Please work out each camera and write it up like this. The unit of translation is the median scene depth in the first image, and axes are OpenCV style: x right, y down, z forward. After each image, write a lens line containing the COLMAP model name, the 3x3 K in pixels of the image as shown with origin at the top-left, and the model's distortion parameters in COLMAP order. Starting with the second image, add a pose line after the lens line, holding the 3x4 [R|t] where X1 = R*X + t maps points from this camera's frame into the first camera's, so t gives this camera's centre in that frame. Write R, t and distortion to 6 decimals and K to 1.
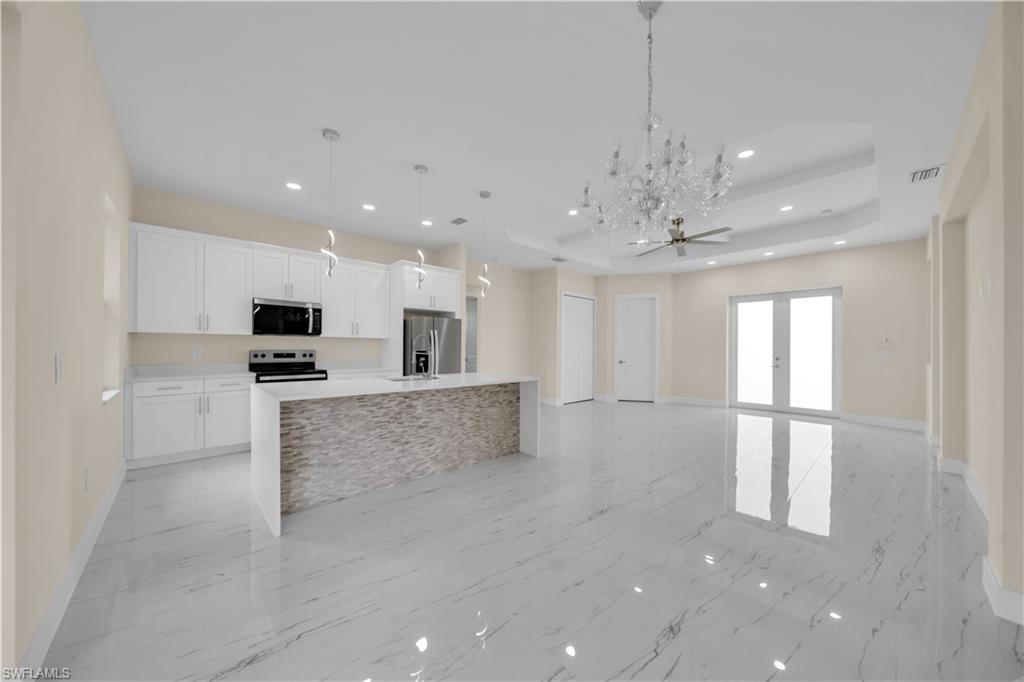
lens RADIAL K [[352.6, 0, 508.3], [0, 352.6, 345.3], [0, 0, 1]] dist [-0.000426, -0.000346]
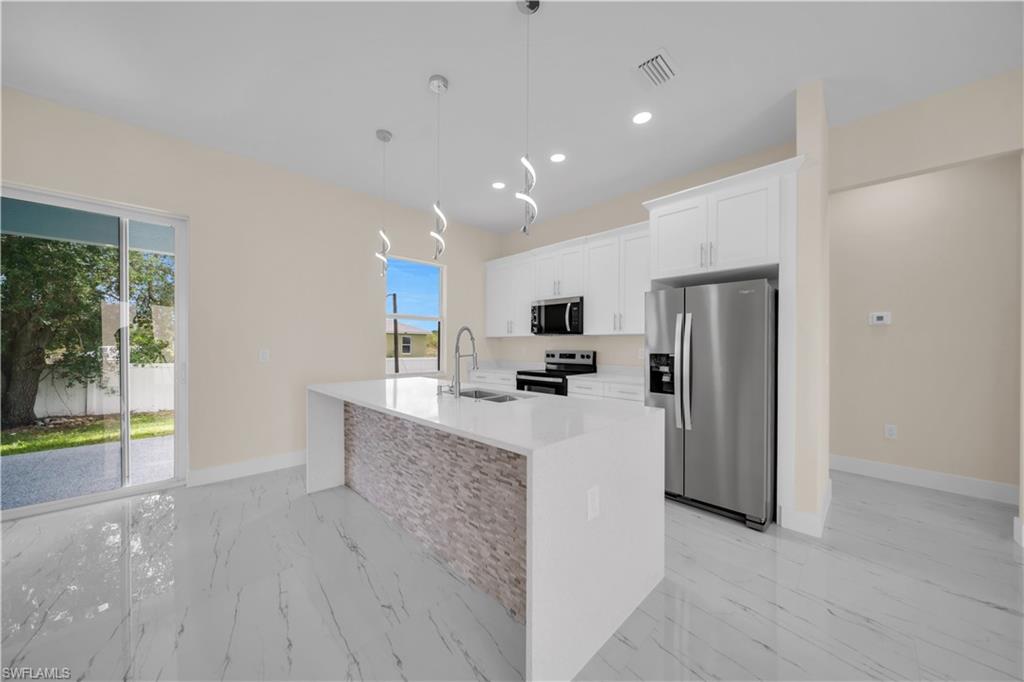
lens RADIAL K [[352.6, 0, 511.2], [0, 352.6, 345.7], [0, 0, 1]] dist [-0.000426, -0.000346]
pose [[0.034379, -0.007706, -0.999379, 0.334084], [0.003912, 0.999964, -0.007576, 0.007841], [0.999401, -0.003649, 0.034408, 0.860848]]
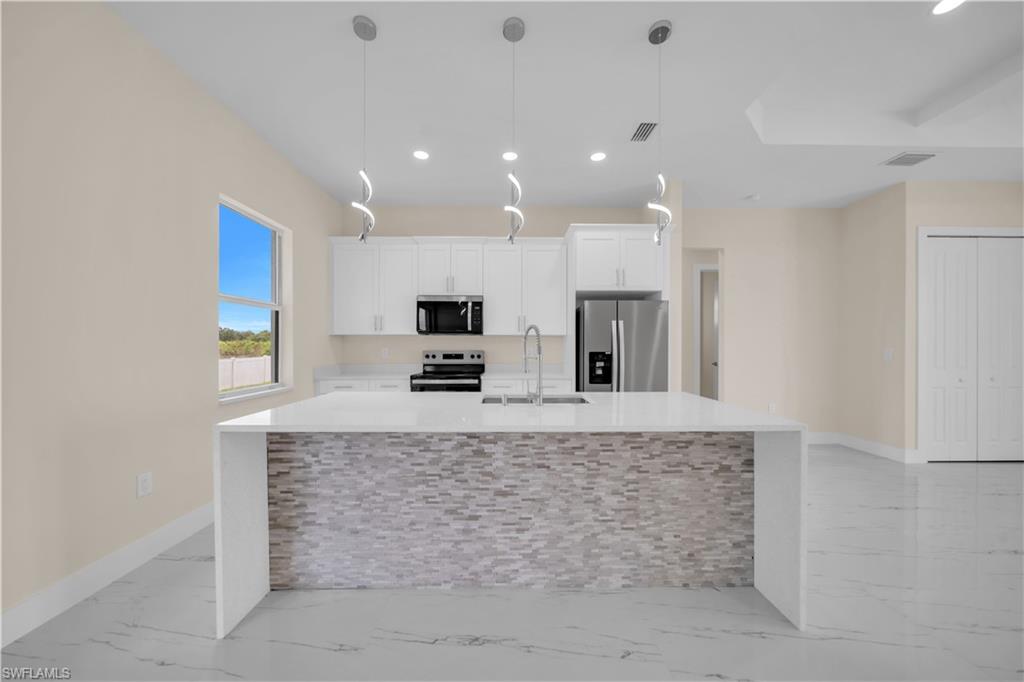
lens RADIAL K [[352.6, 0, 511.8], [0, 352.6, 346.0], [0, 0, 1]] dist [-0.000426, -0.000346]
pose [[0.744207, -0.007177, -0.667910, 0.094312], [0.010034, 0.999950, 0.000436, 0.003029], [0.667873, -0.007027, 0.744242, 0.445377]]
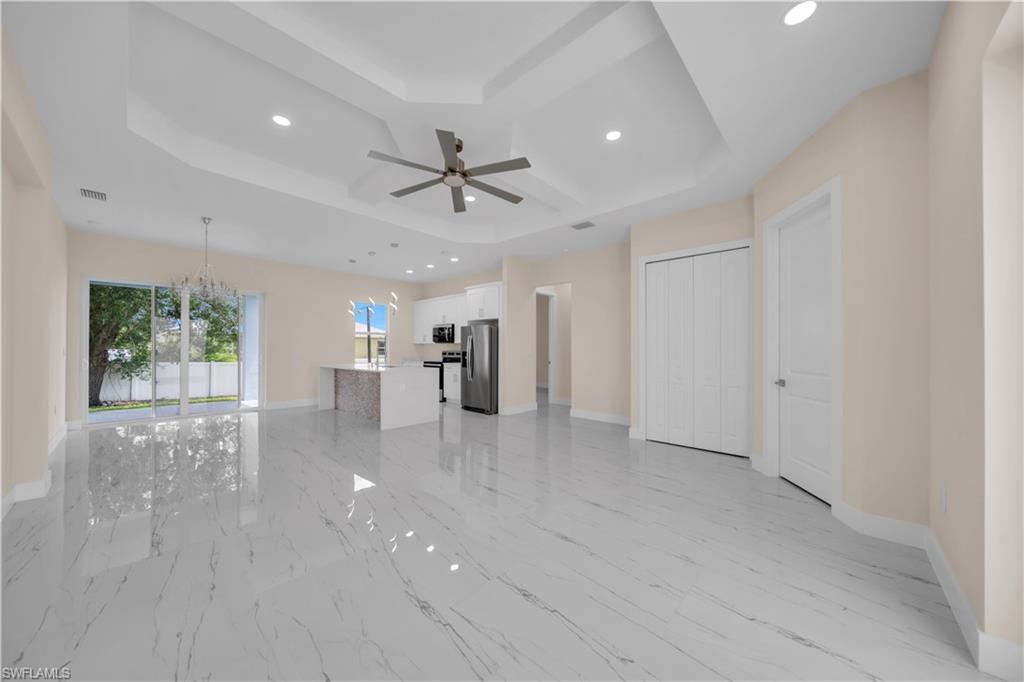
lens RADIAL K [[352.6, 0, 510.4], [0, 352.6, 344.1], [0, 0, 1]] dist [-0.000426, -0.000346]
pose [[0.084900, -0.020743, -0.996174, 1.297897], [0.005376, 0.999778, -0.020359, 0.018209], [0.996375, -0.003627, 0.084992, 1.217599]]
